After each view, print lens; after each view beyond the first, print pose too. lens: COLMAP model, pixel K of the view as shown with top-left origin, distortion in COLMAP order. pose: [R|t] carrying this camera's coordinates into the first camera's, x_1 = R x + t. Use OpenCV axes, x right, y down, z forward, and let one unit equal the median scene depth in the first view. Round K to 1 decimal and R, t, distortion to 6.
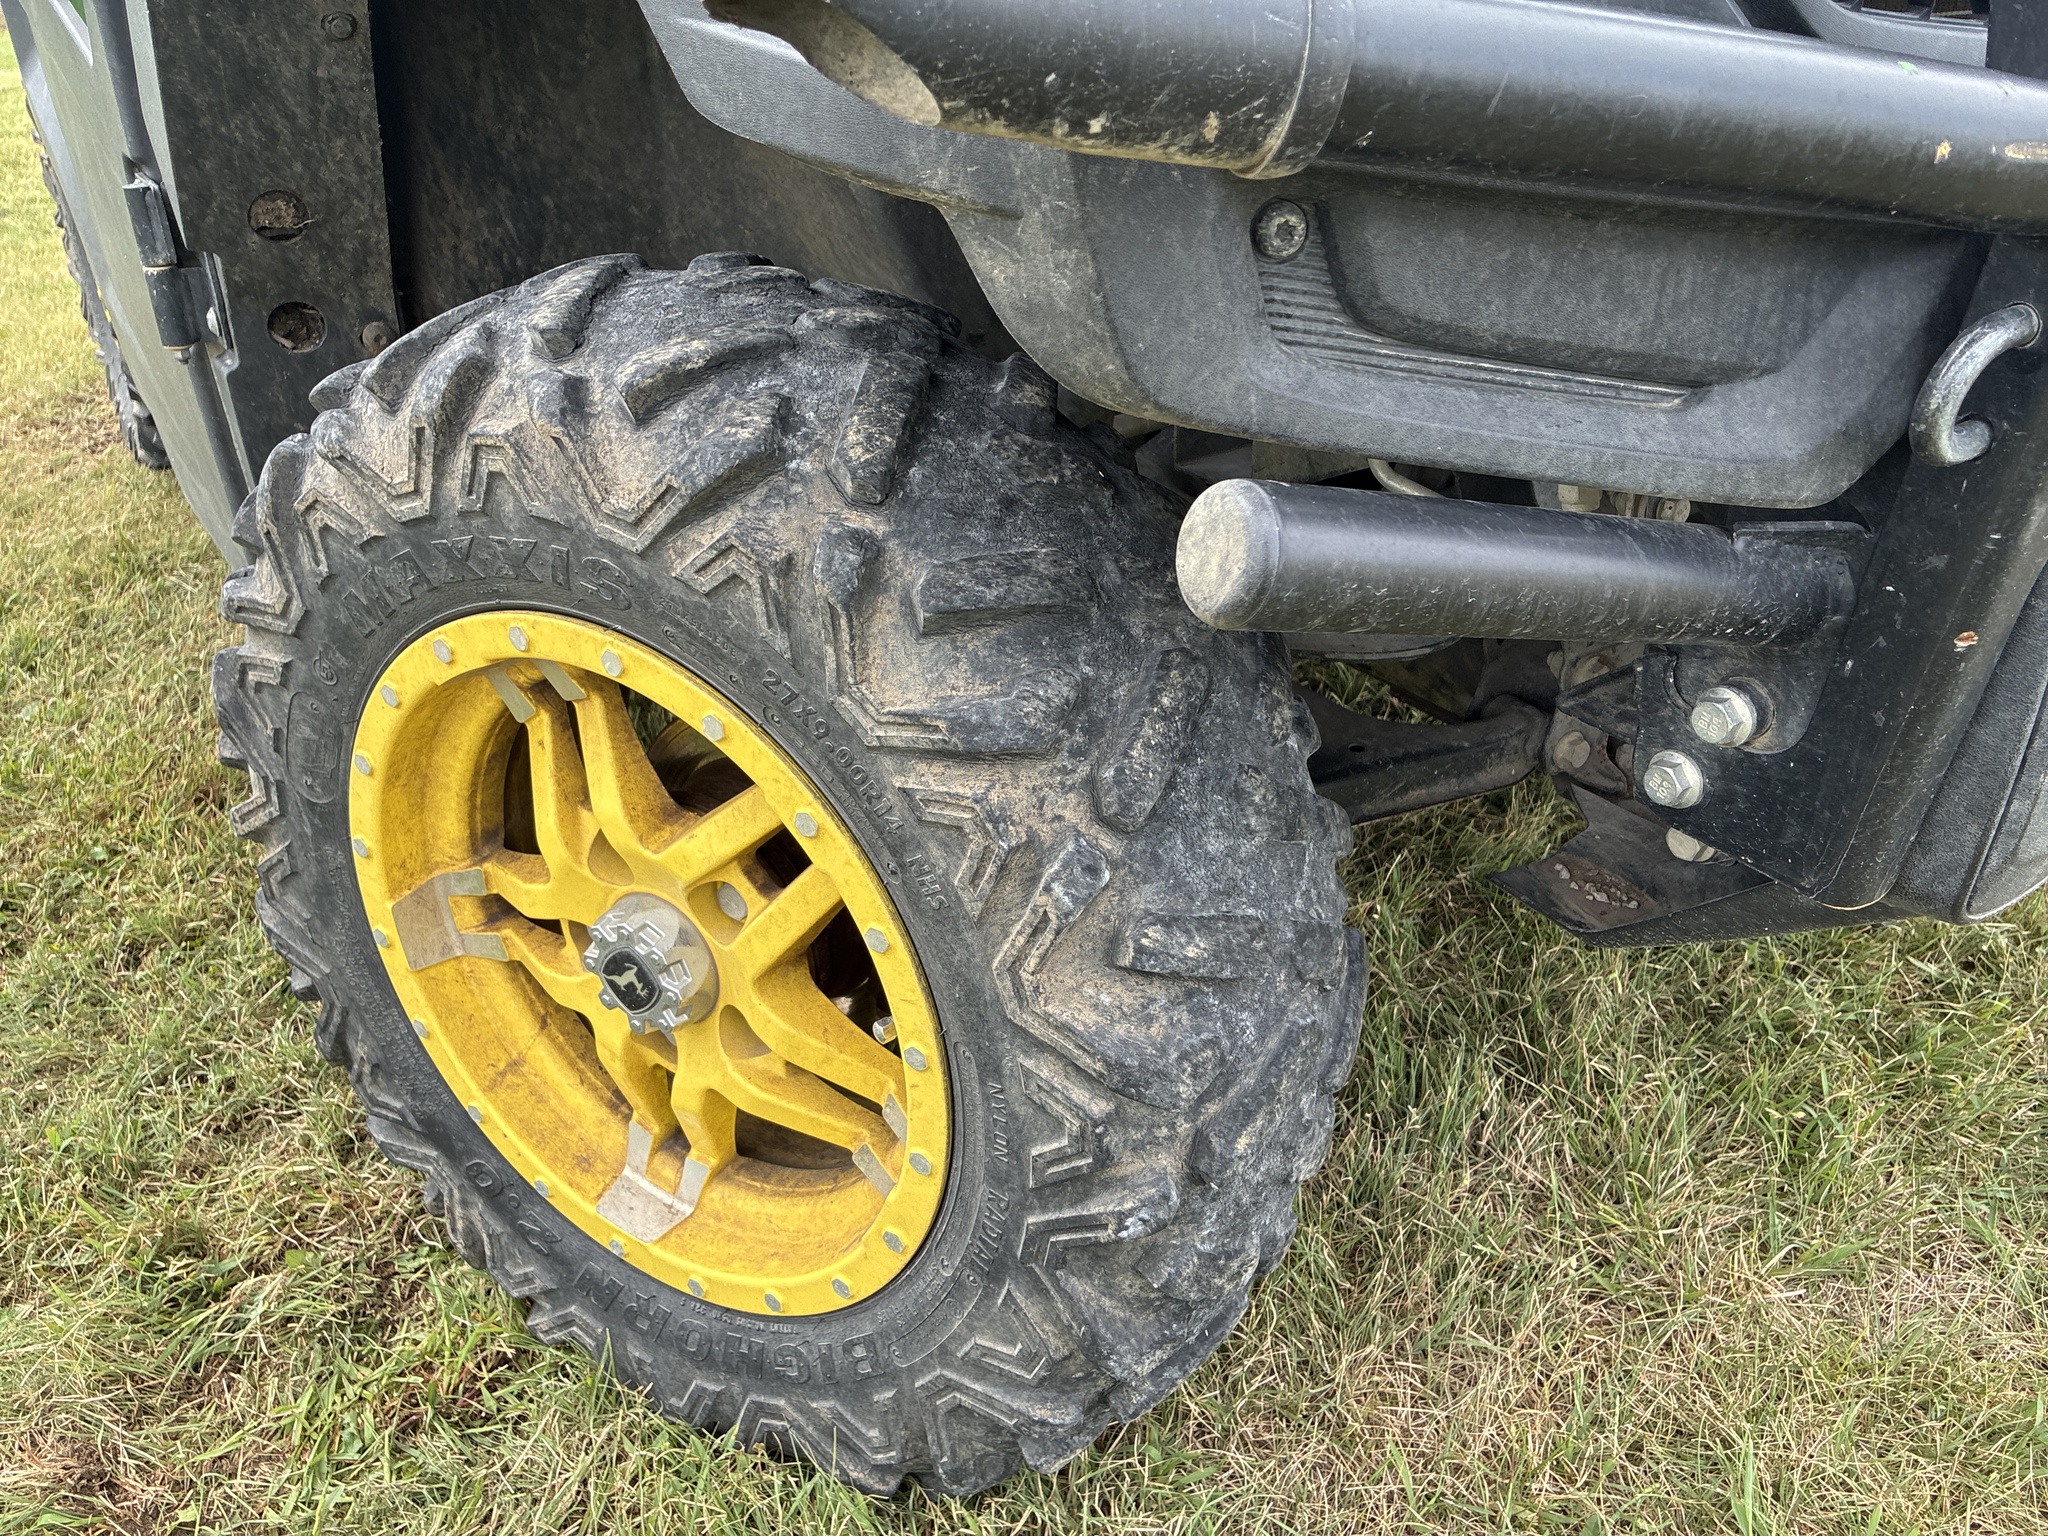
lens RADIAL K [[1562.5, 0, 1020.5], [0, 1562.5, 771.6], [0, 0, 1]] dist [0.065667, -0.088358]
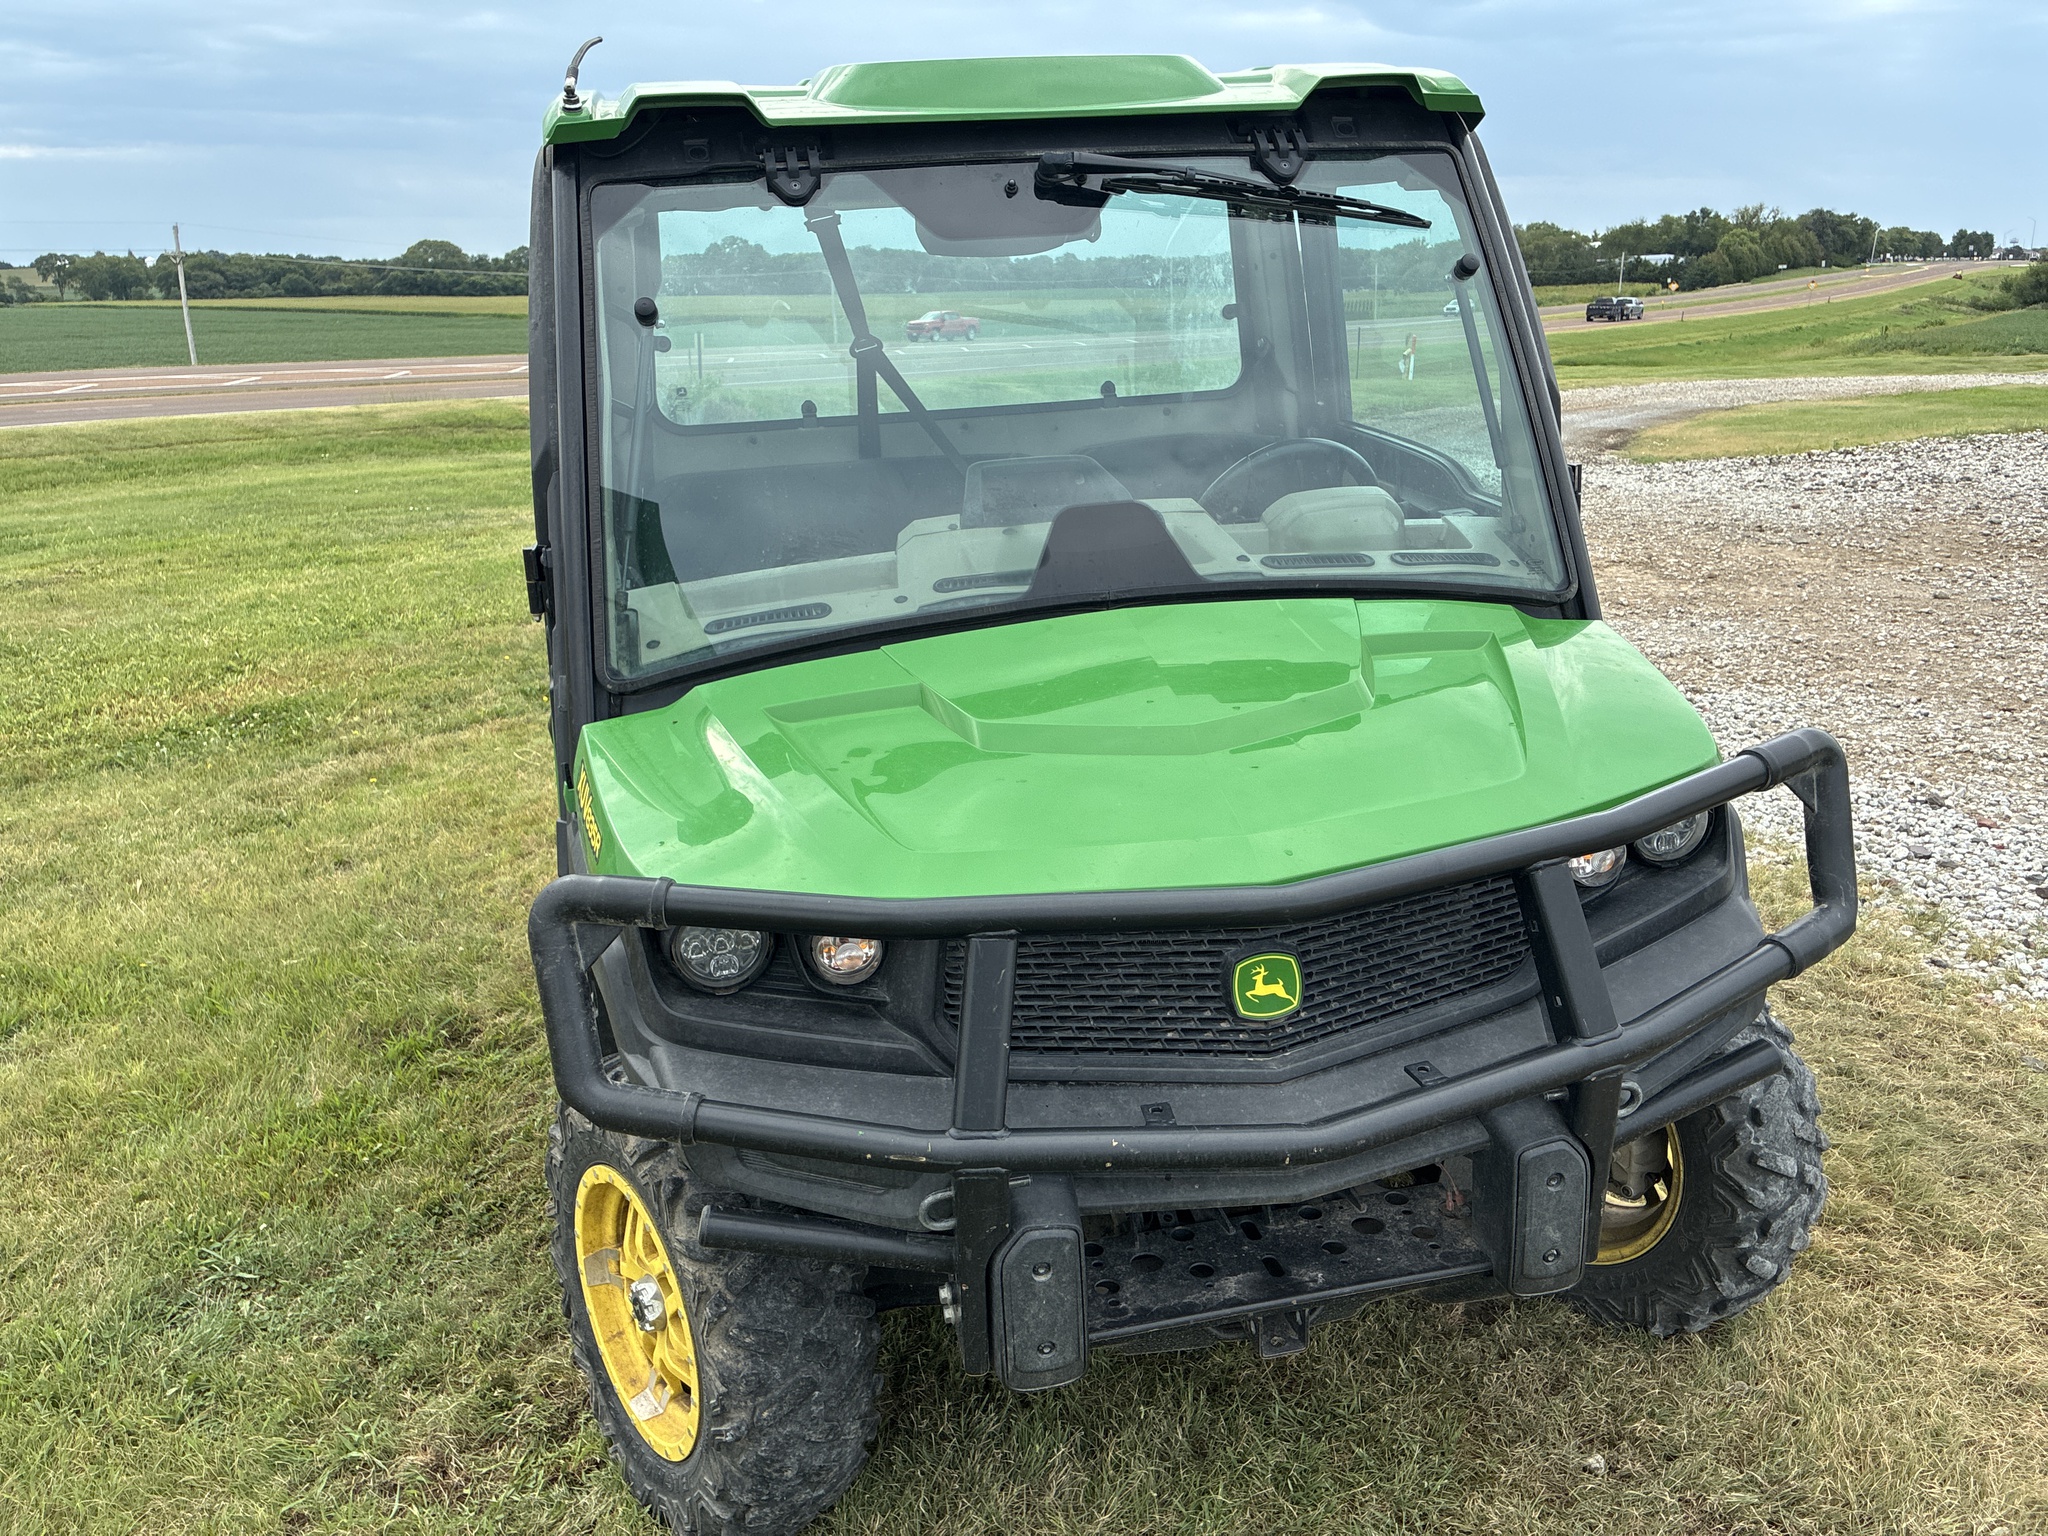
lens RADIAL K [[1562.5, 0, 1025.3], [0, 1562.5, 770.8], [0, 0, 1]] dist [0.065667, -0.088358]
pose [[0.928774, 0.087658, -0.360132, 1.131258], [-0.158804, 0.972044, -0.172952, -0.359621], [0.334903, 0.217824, 0.916729, -1.293157]]
